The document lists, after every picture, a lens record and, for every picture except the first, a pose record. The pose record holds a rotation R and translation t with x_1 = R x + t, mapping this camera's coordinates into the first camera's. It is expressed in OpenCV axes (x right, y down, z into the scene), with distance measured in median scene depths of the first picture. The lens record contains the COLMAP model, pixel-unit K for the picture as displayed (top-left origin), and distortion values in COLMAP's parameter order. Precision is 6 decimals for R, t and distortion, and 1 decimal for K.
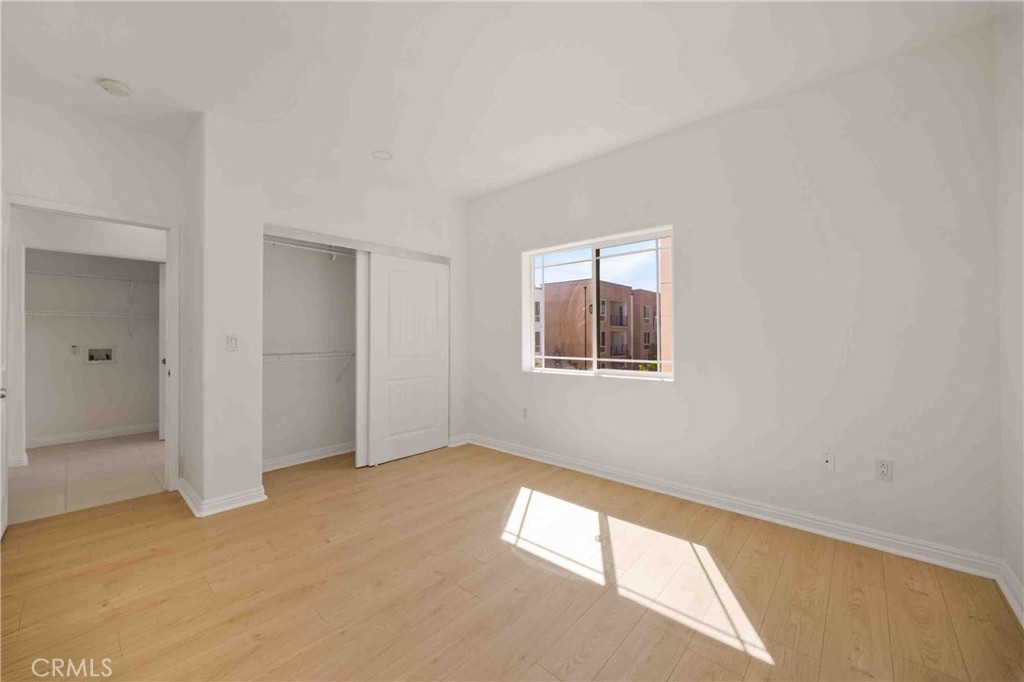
lens RADIAL K [[397.3, 0, 518.8], [0, 397.3, 334.4], [0, 0, 1]] dist [-0.003333, -0.000100]
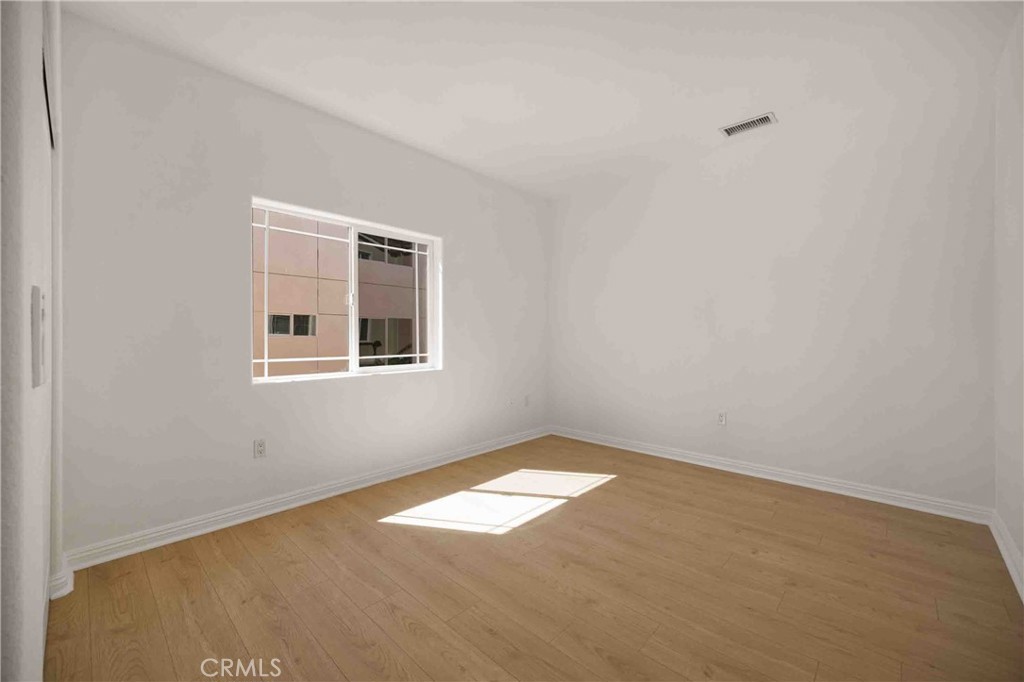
lens RADIAL K [[397.3, 0, 520.5], [0, 397.3, 341.8], [0, 0, 1]] dist [-0.003333, -0.000100]
pose [[0.022069, -0.006775, 0.999733, -0.800832], [-0.005318, 0.999962, 0.006894, 0.023899], [-0.999742, -0.005468, 0.022033, 0.732194]]
